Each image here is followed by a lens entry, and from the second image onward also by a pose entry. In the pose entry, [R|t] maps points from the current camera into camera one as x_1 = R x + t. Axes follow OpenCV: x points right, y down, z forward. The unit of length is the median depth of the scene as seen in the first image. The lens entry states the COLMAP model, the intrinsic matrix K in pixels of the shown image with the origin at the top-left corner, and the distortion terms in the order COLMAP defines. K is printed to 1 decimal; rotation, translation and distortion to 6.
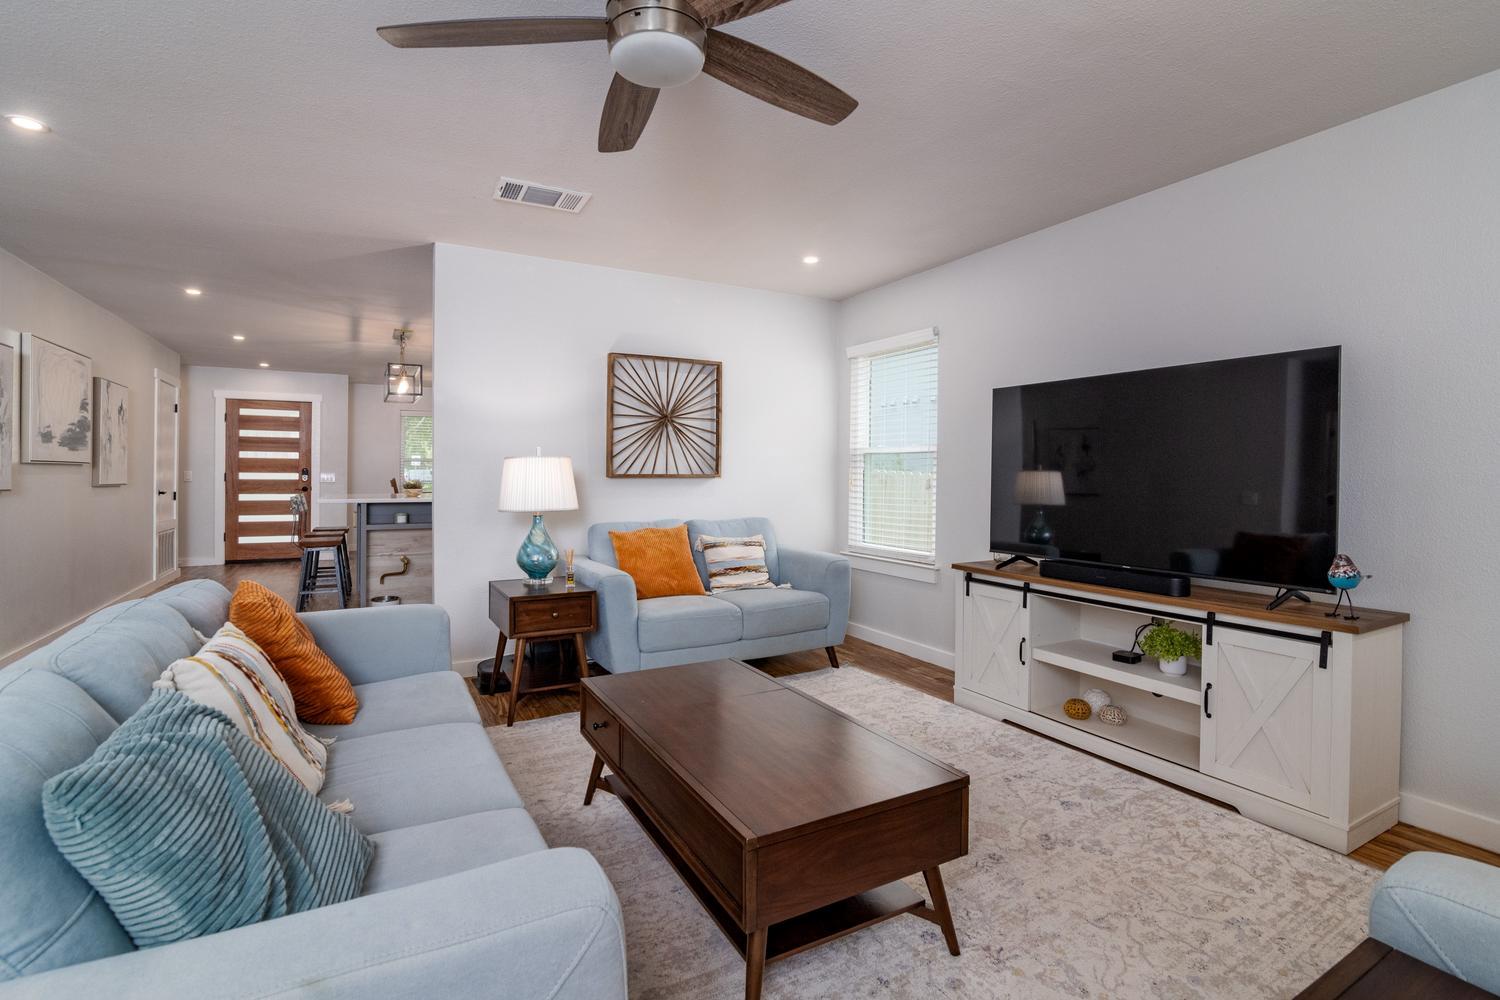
lens RADIAL K [[703.2, 0, 750.5], [0, 703.2, 475.2], [0, 0, 1]] dist [-0.013922, -0.000107]
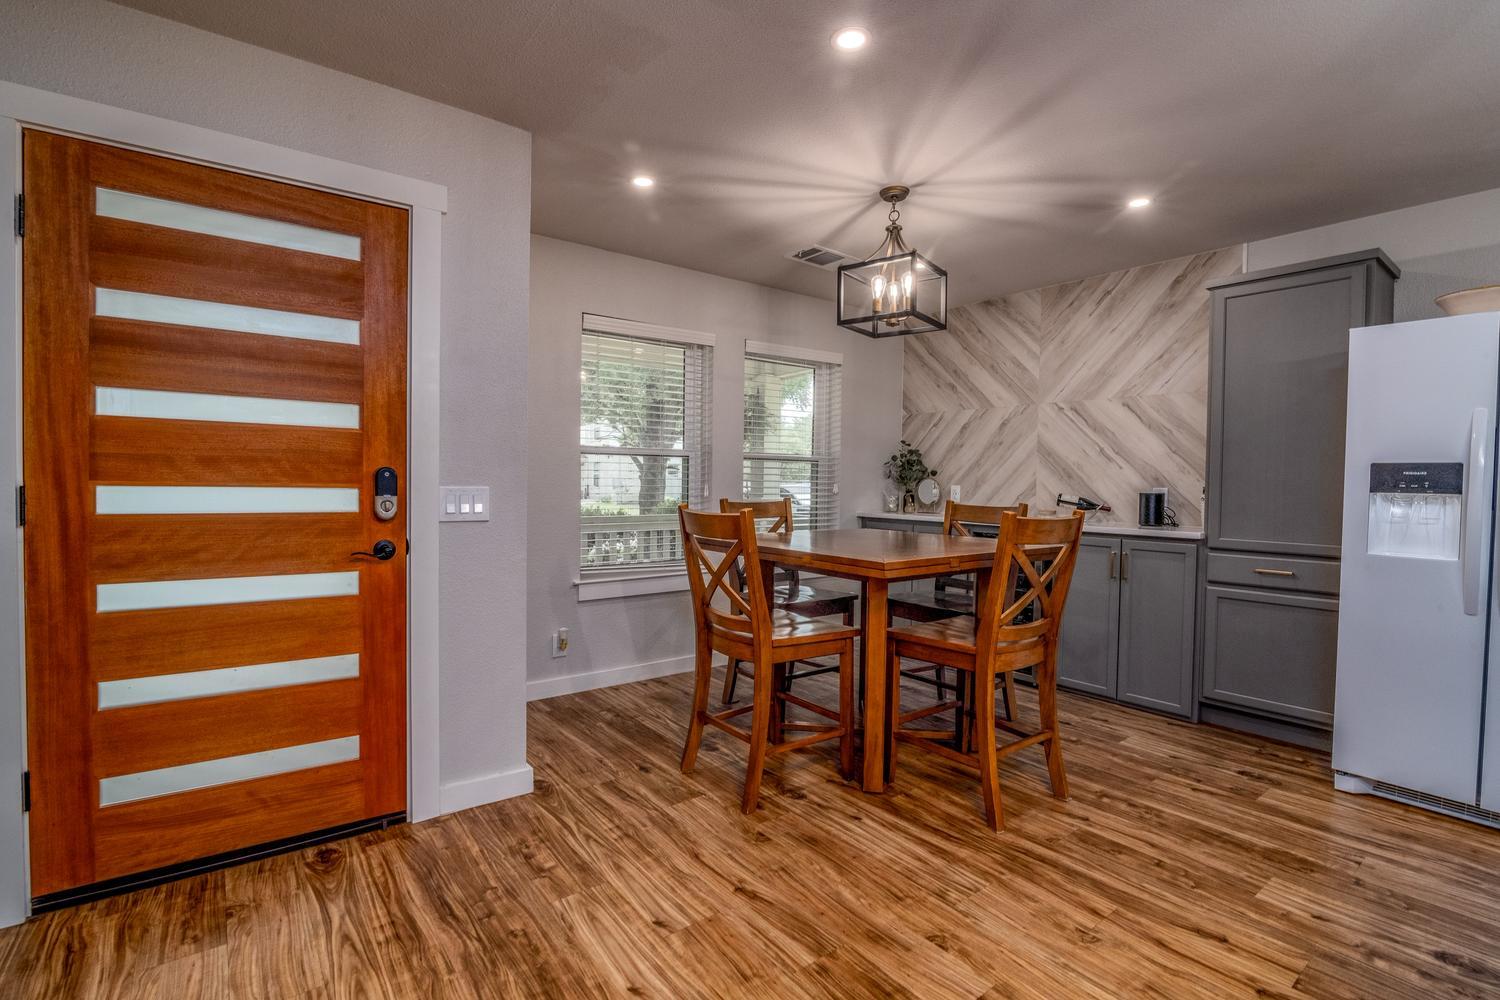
lens RADIAL K [[690.4, 0, 750.0], [0, 690.4, 500.0], [0, 0, 1]] dist [-0.017659, 0.000137]
pose [[0.989333, 0.002830, 0.145641, -0.305351], [-0.006430, 0.999685, 0.024251, -0.002864], [-0.145527, -0.024929, 0.989040, 0.413691]]
